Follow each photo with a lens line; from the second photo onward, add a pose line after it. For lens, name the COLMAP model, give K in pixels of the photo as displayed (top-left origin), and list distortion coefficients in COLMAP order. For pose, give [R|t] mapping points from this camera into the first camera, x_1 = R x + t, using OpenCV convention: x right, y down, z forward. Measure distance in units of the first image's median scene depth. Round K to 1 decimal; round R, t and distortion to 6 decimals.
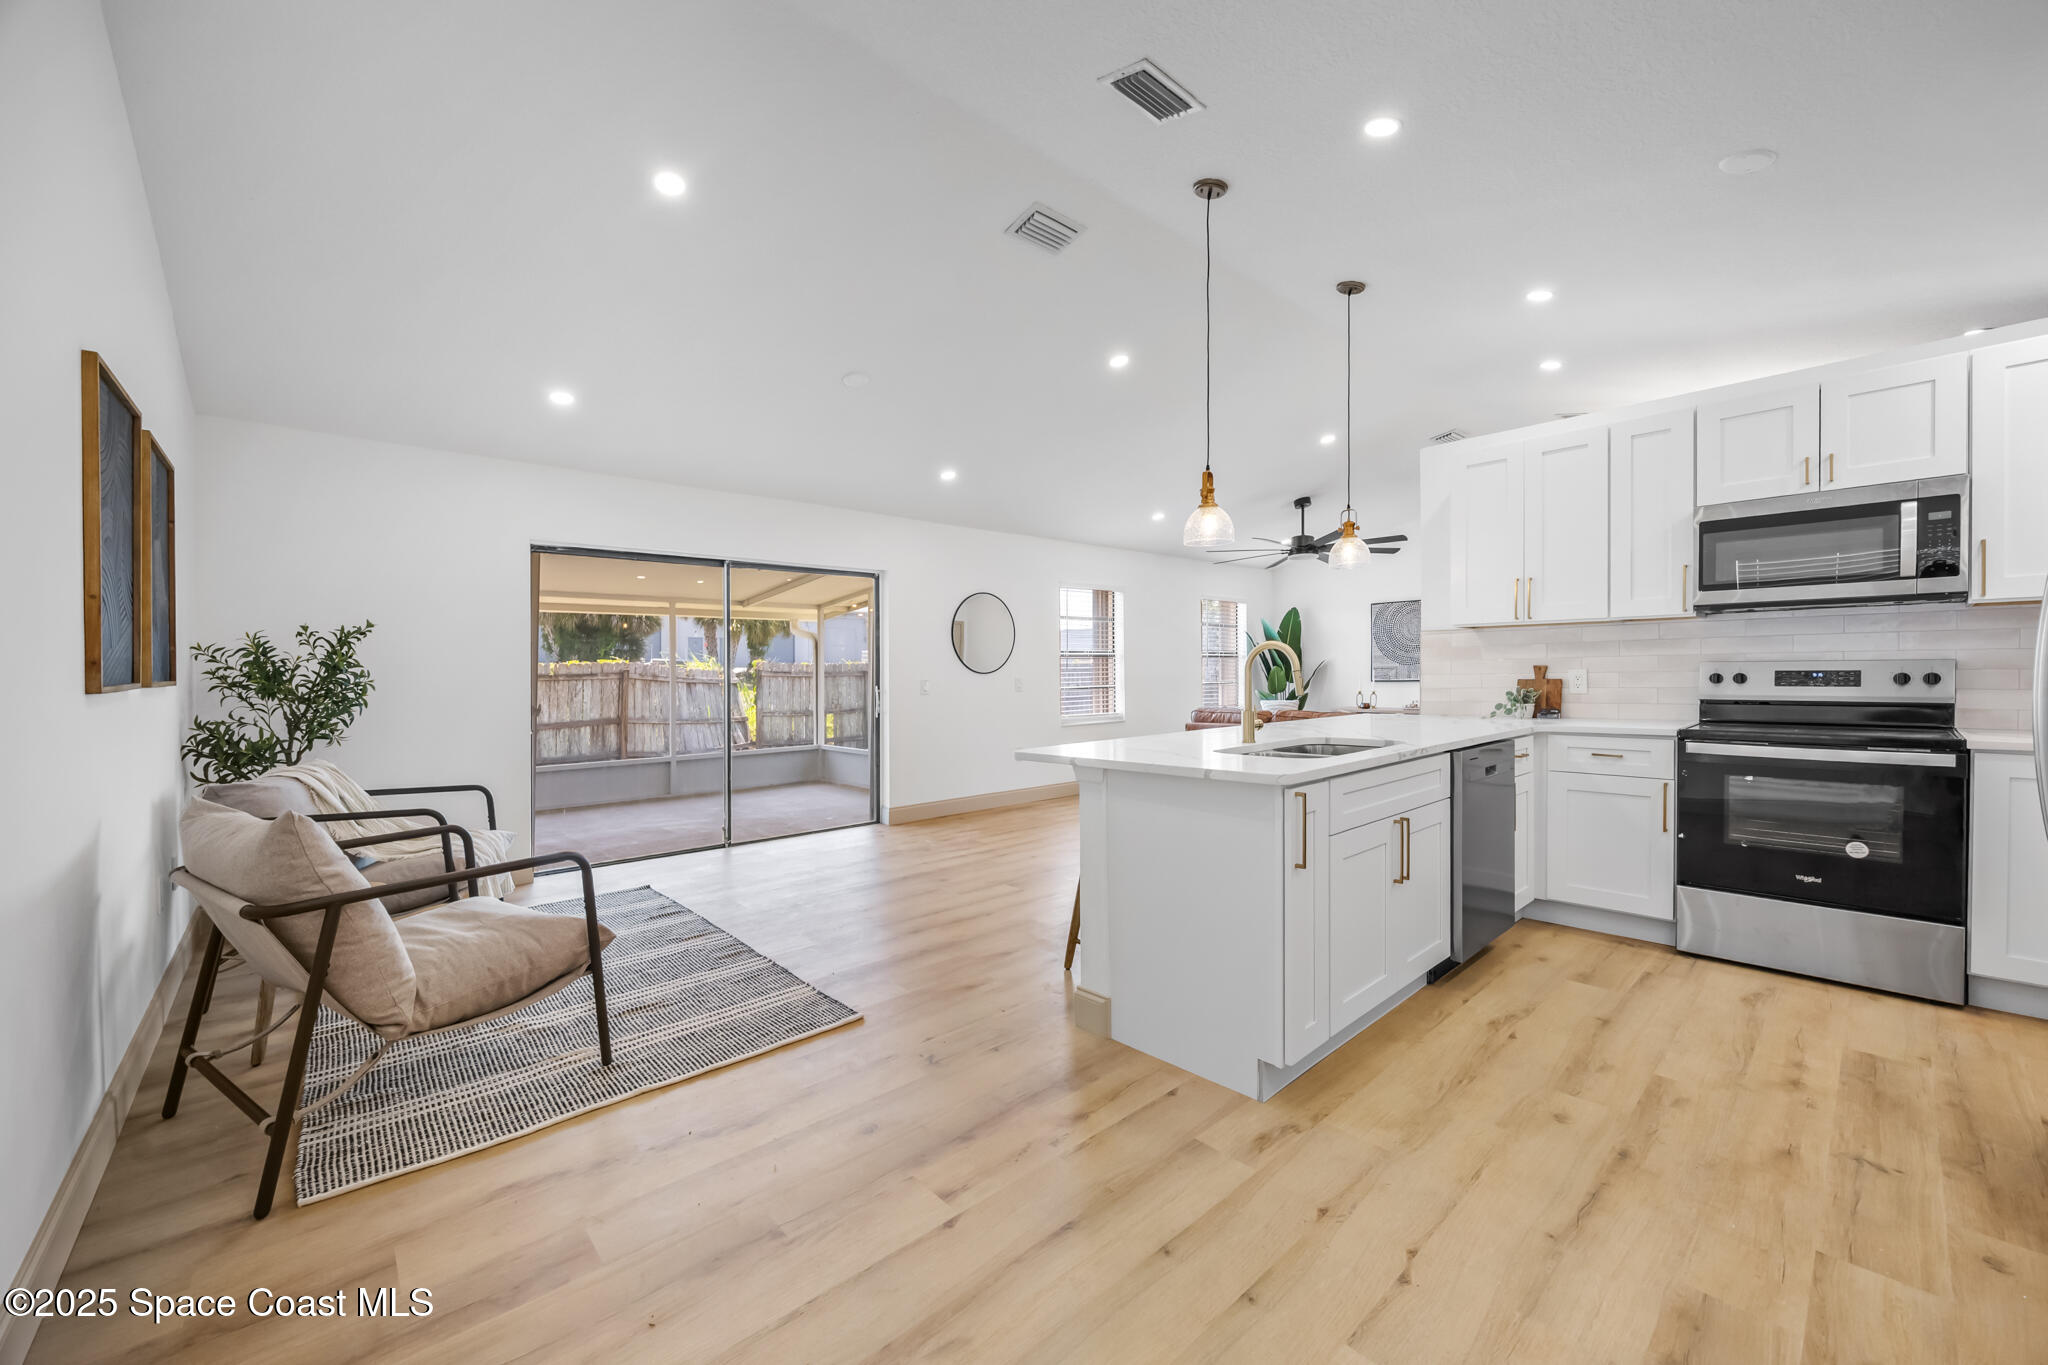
lens RADIAL K [[784.5, 0, 1034.0], [0, 784.5, 677.6], [0, 0, 1]] dist [-0.002136, -0.000088]
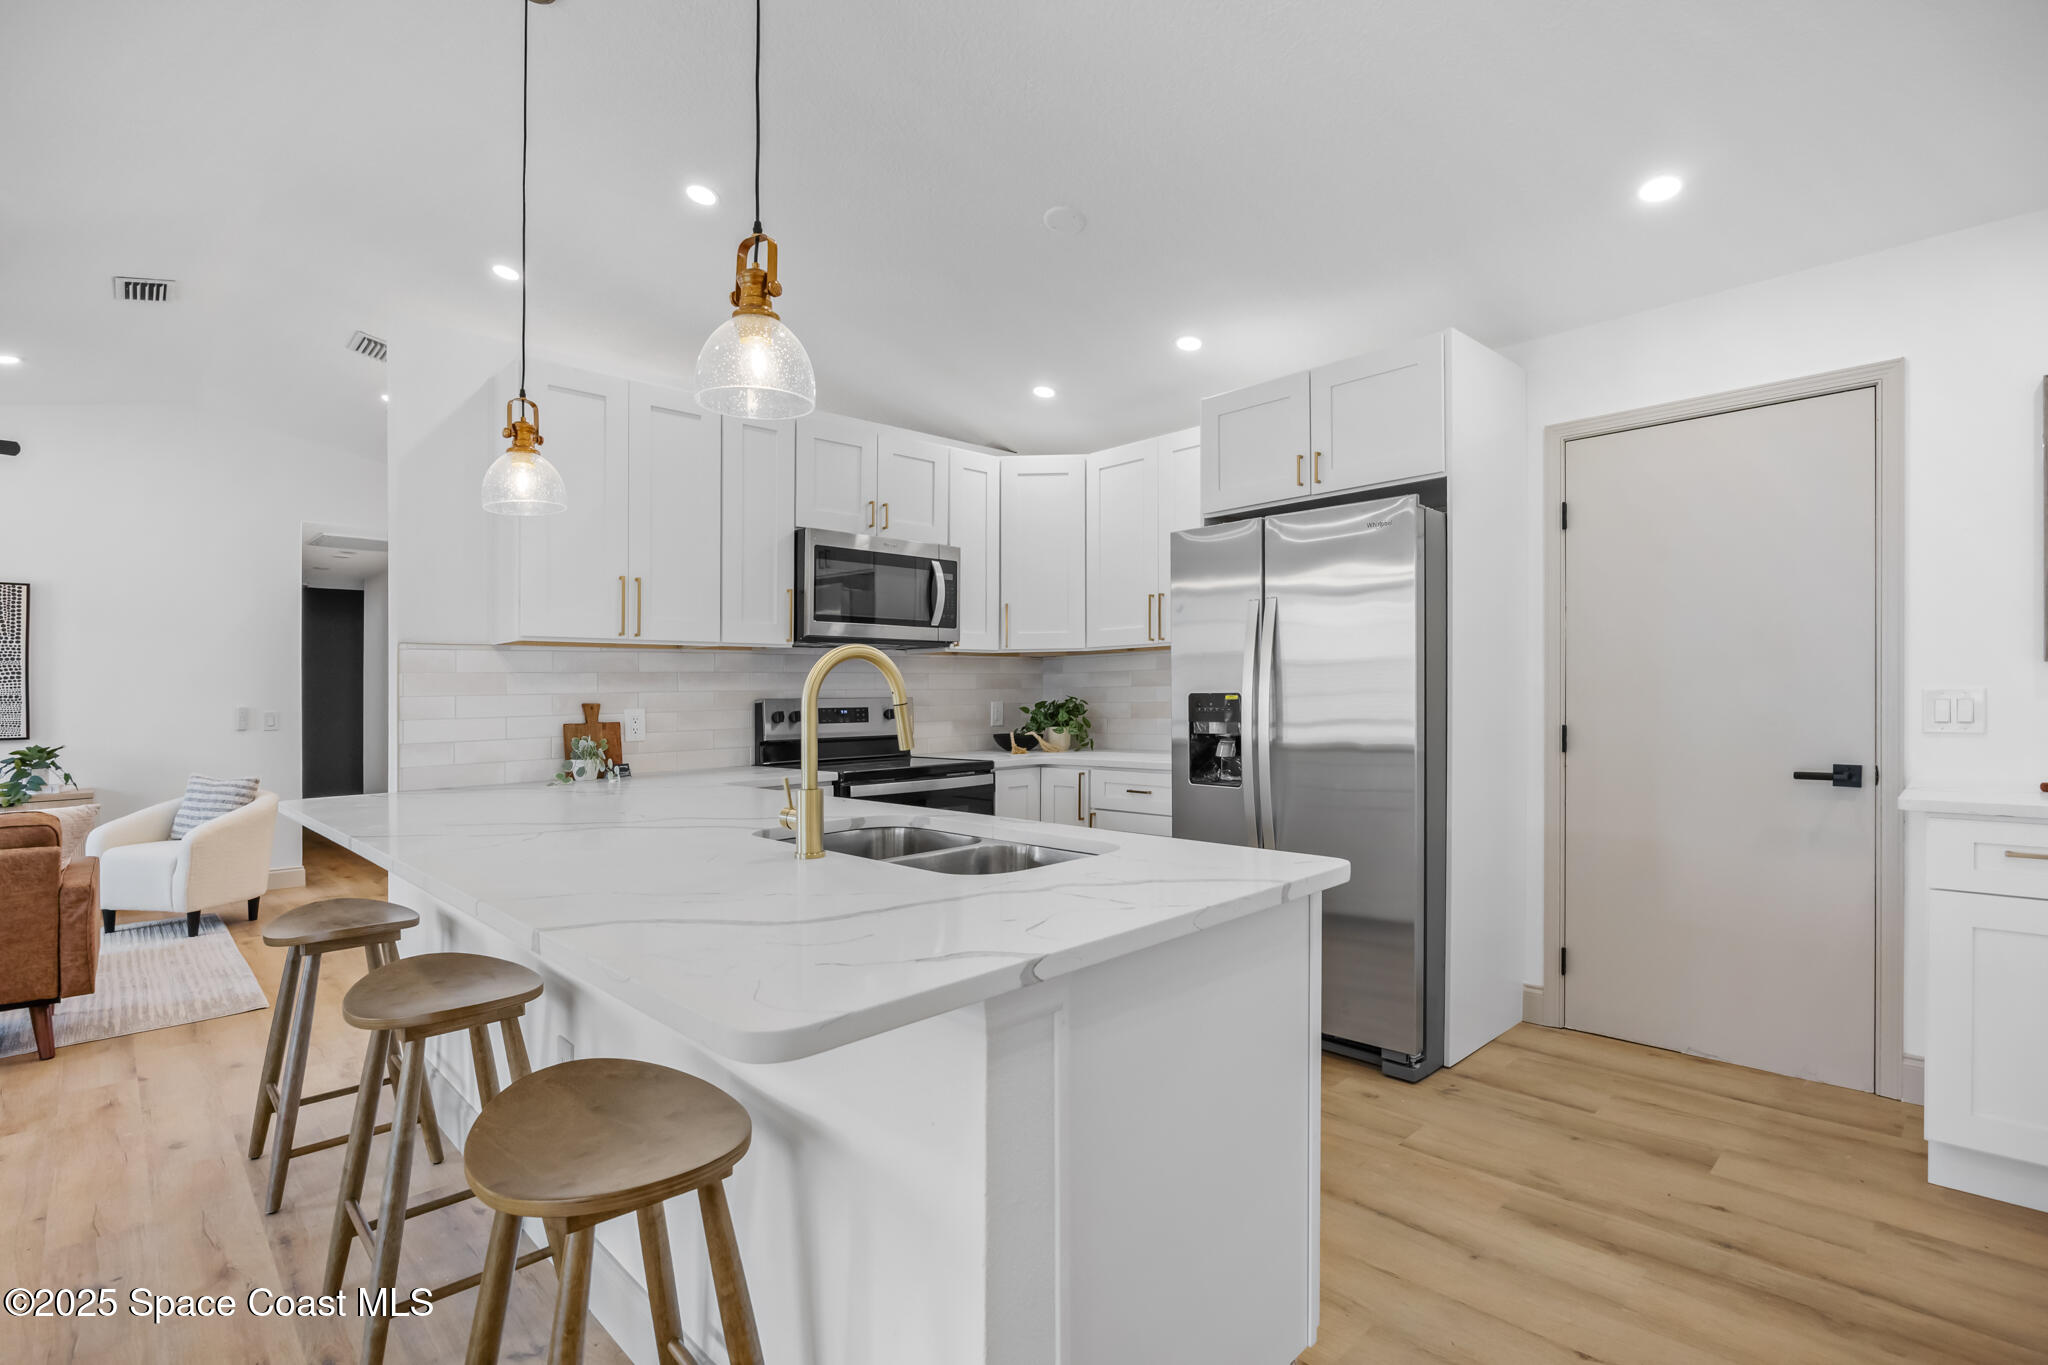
lens RADIAL K [[968.6, 0, 1028.5], [0, 968.6, 702.9], [0, 0, 1]] dist [-0.000786, -0.000075]
pose [[-0.032421, 0.005070, 0.999461, -0.296184], [0.021705, 0.999755, -0.004368, -0.004574], [-0.999239, 0.021552, -0.032523, 0.825050]]
